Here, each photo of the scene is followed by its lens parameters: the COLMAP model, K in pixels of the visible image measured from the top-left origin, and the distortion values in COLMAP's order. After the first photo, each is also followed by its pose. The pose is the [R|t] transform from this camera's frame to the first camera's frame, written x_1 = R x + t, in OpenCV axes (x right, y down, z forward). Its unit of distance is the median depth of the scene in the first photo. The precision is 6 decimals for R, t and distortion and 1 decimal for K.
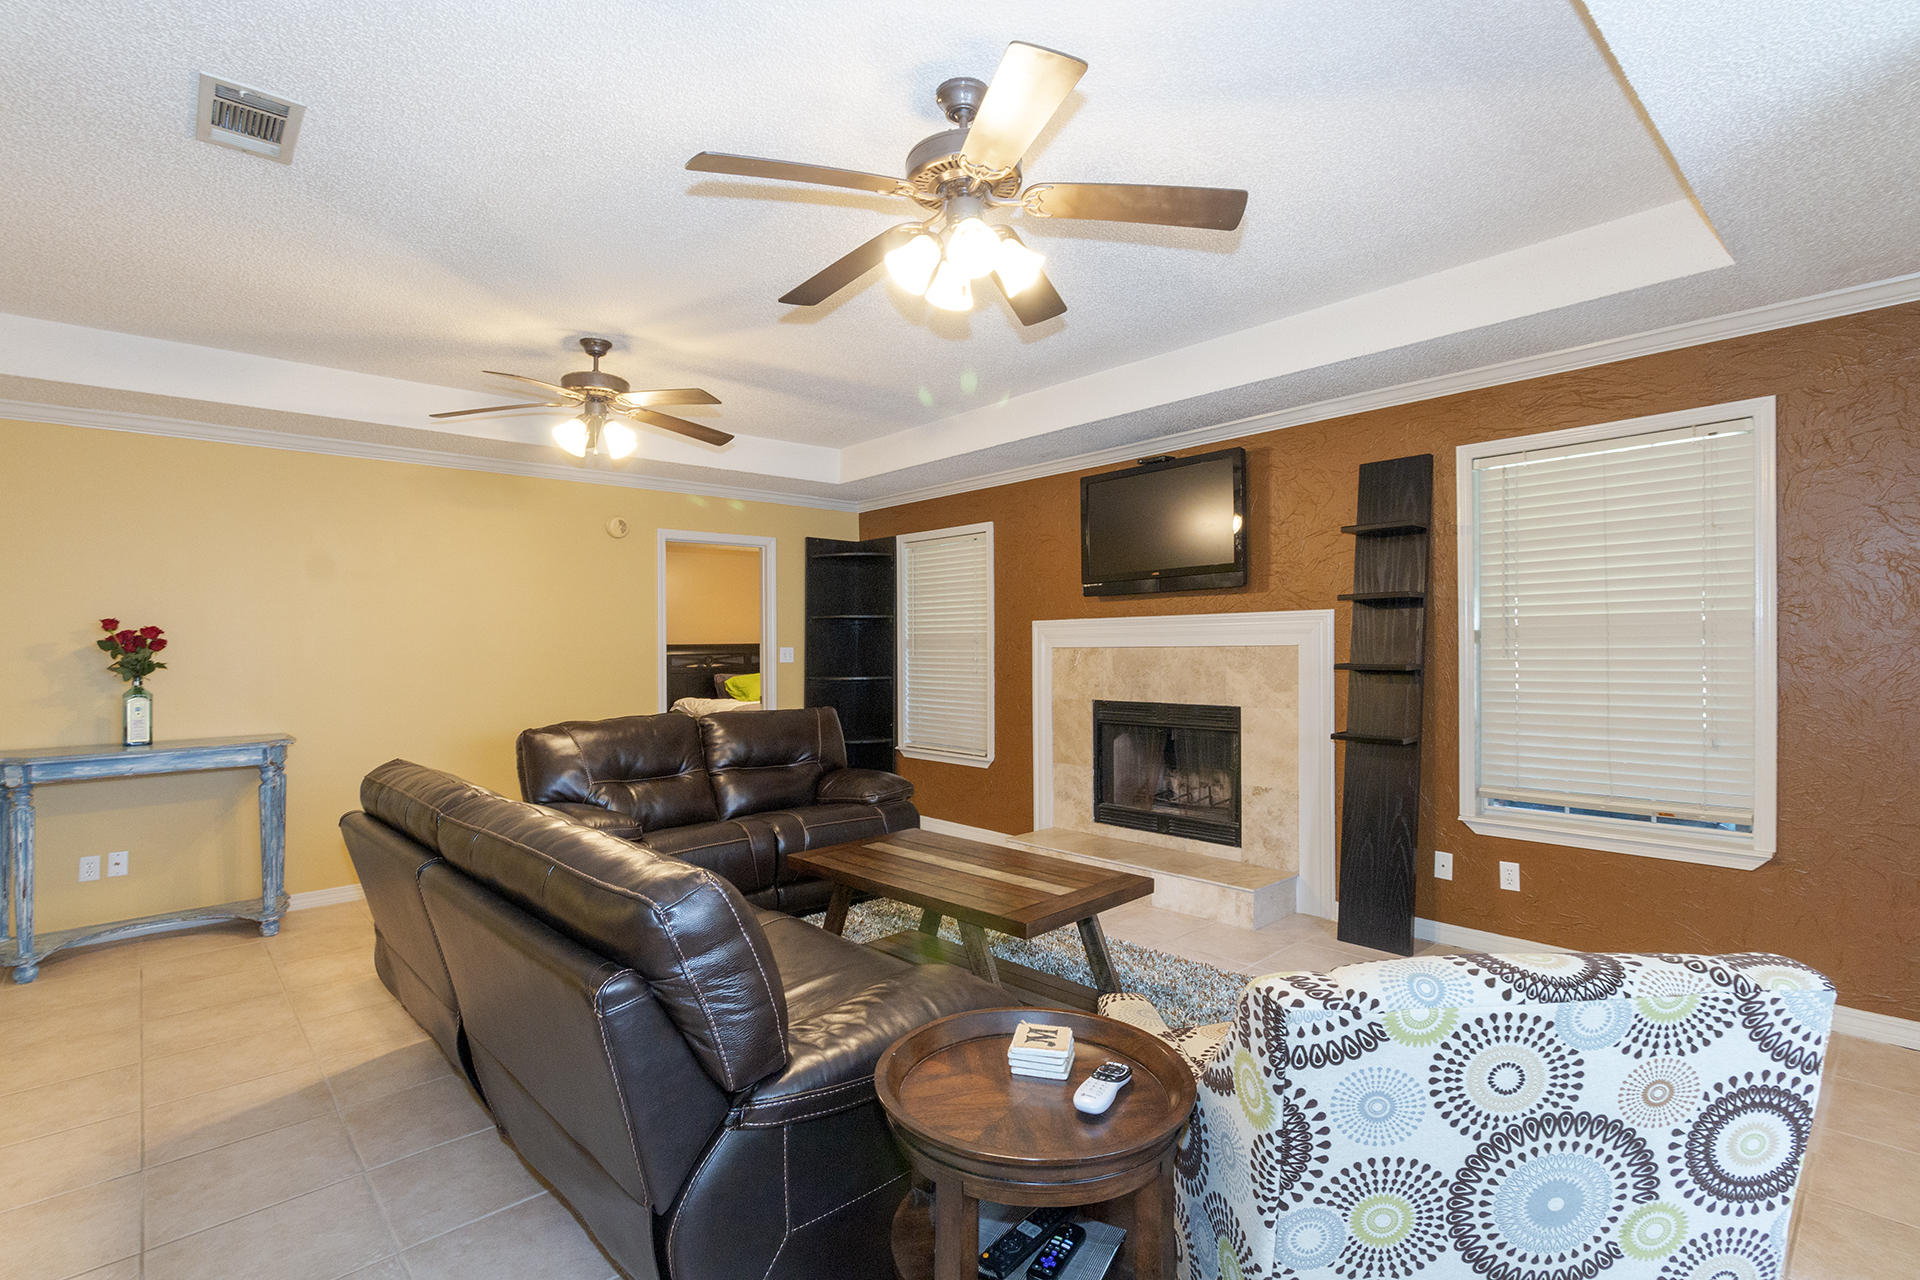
lens RADIAL K [[891.8, 0, 965.3], [0, 891.8, 638.4], [0, 0, 1]] dist [0.003426, 0.000055]
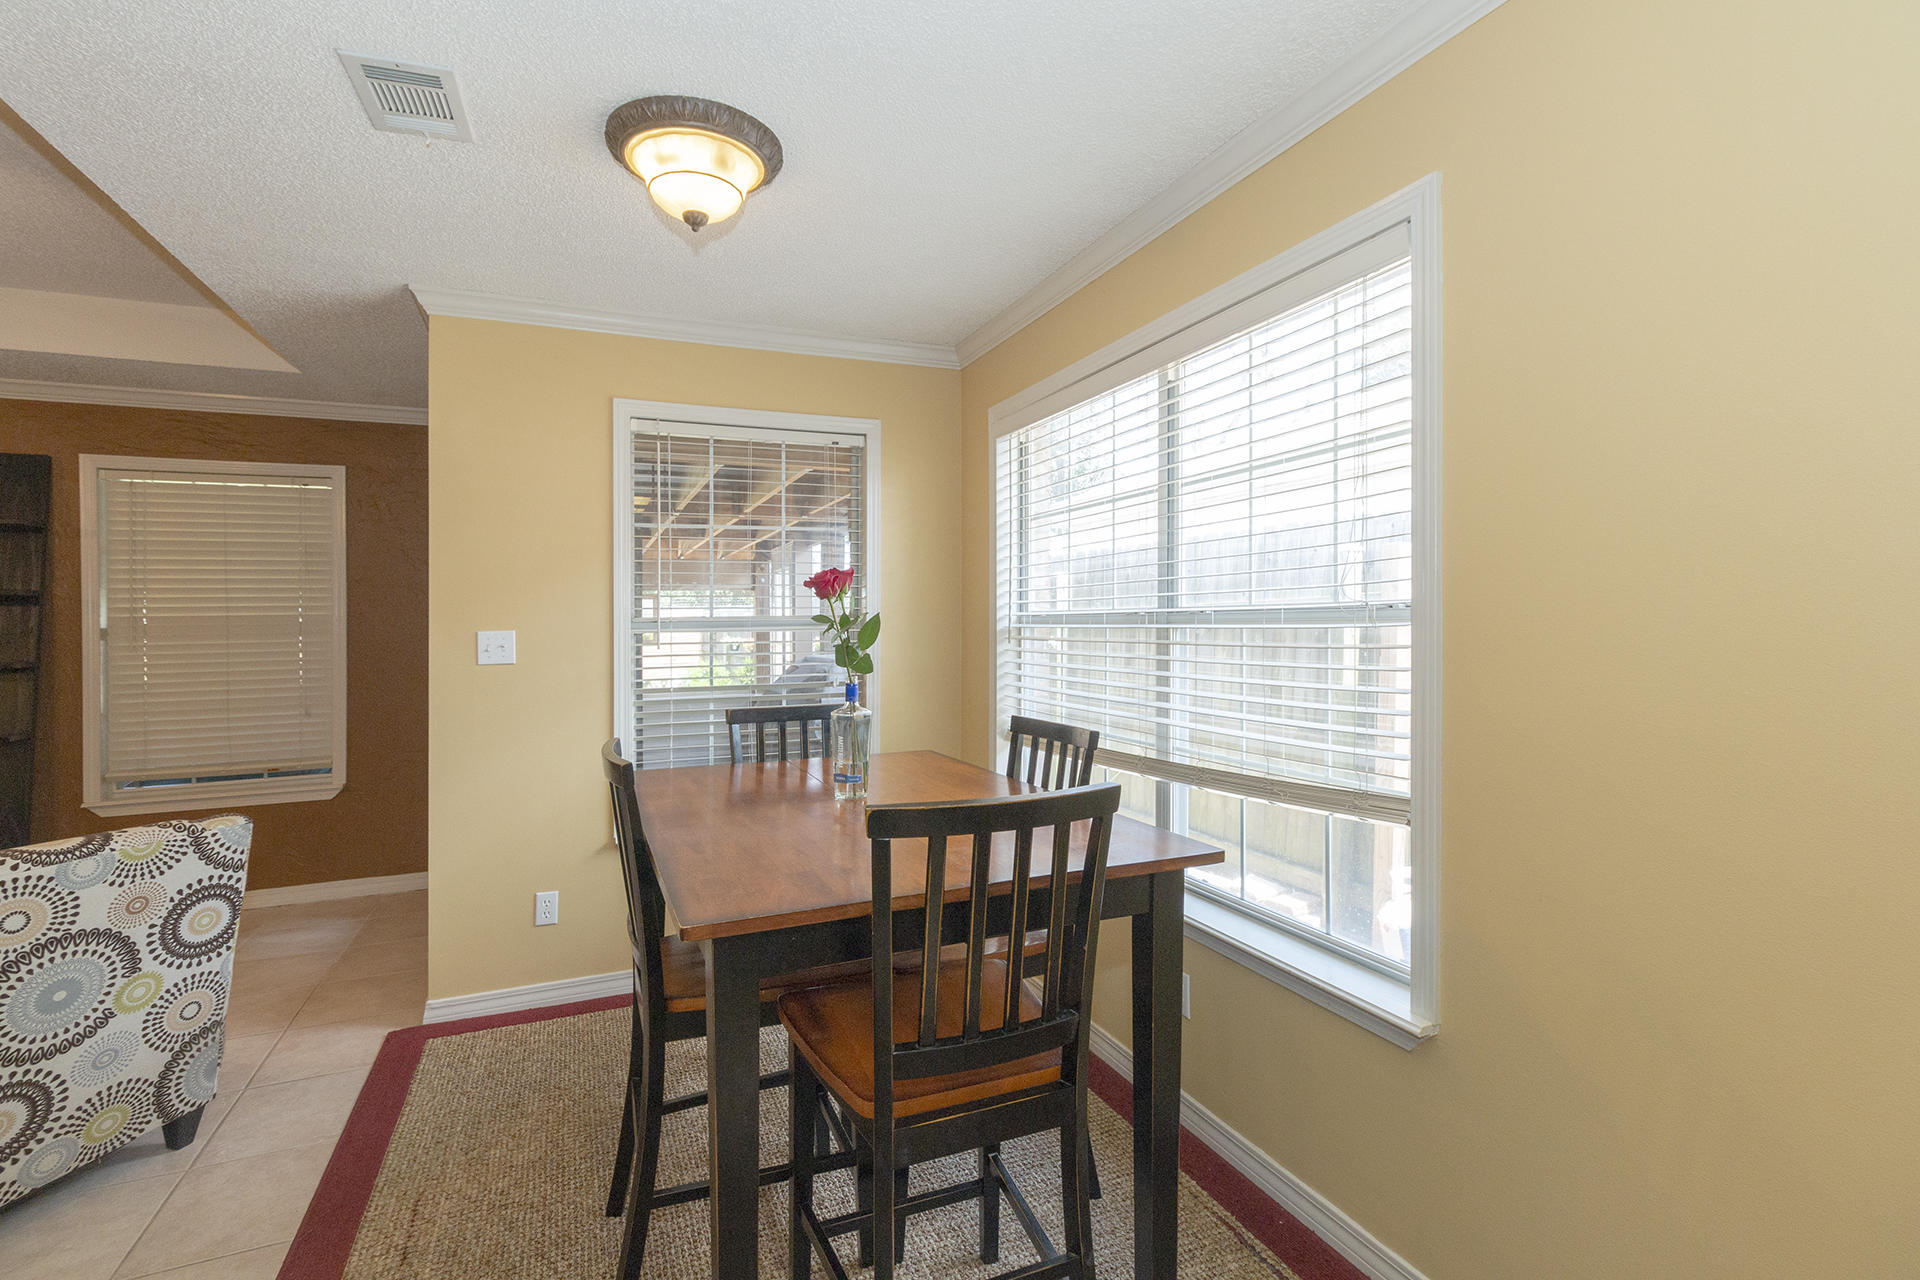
lens RADIAL K [[891.8, 0, 945.5], [0, 891.8, 633.7], [0, 0, 1]] dist [0.003426, 0.000055]
pose [[0.345687, -0.001927, 0.938348, -0.267927], [0.005964, 0.999982, -0.000144, 0.010170], [-0.938331, 0.005646, 0.345692, -0.985854]]
